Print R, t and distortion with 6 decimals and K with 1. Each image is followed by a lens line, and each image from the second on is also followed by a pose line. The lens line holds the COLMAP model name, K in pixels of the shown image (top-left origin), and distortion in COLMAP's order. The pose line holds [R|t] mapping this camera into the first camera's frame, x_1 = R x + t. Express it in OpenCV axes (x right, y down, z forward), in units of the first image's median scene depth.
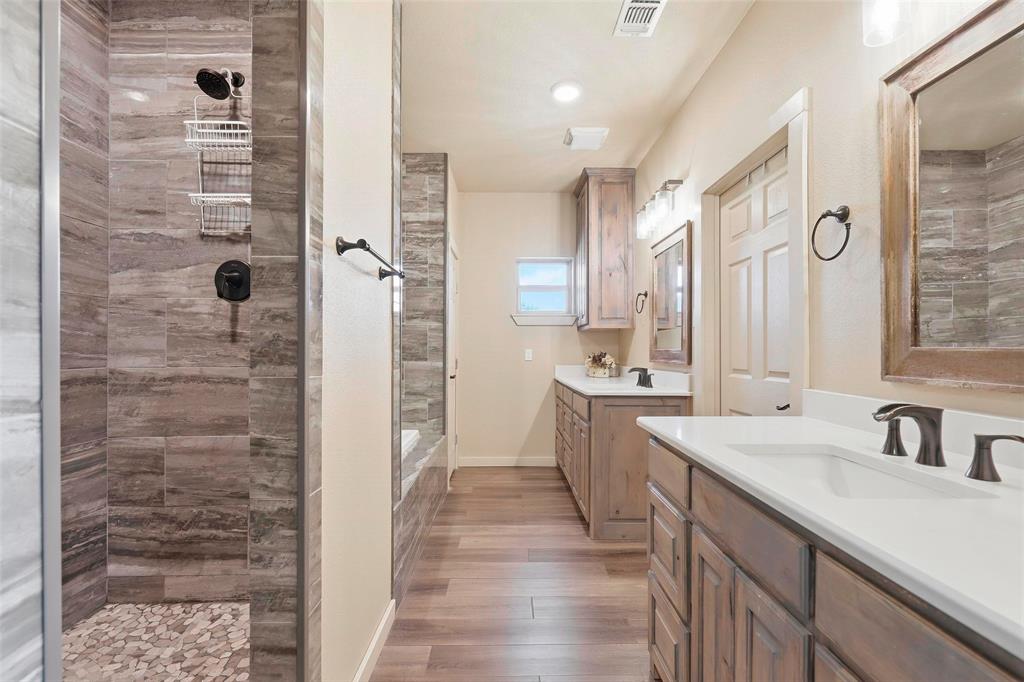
lens RADIAL K [[466.3, 0, 514.9], [0, 466.3, 348.2], [0, 0, 1]] dist [0.000274, 0.000041]
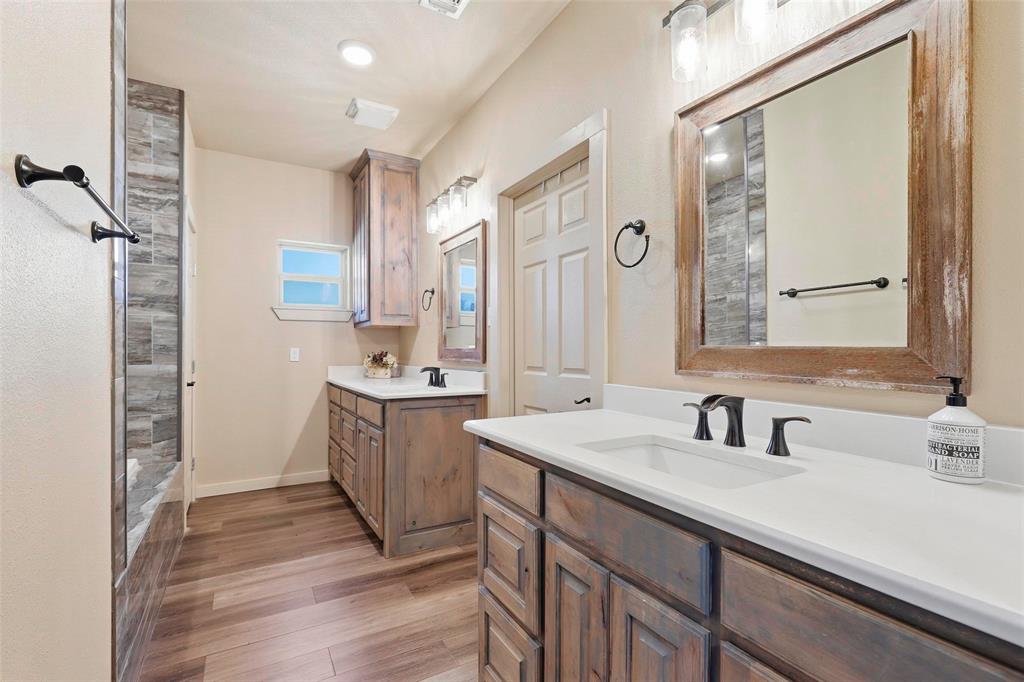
lens RADIAL K [[466.3, 0, 514.9], [0, 466.3, 348.2], [0, 0, 1]] dist [0.000274, 0.000041]
pose [[0.872221, -0.001641, 0.489109, -0.061340], [0.000486, 0.999997, 0.002488, 0.000628], [-0.489111, -0.001932, 0.872219, 0.092894]]
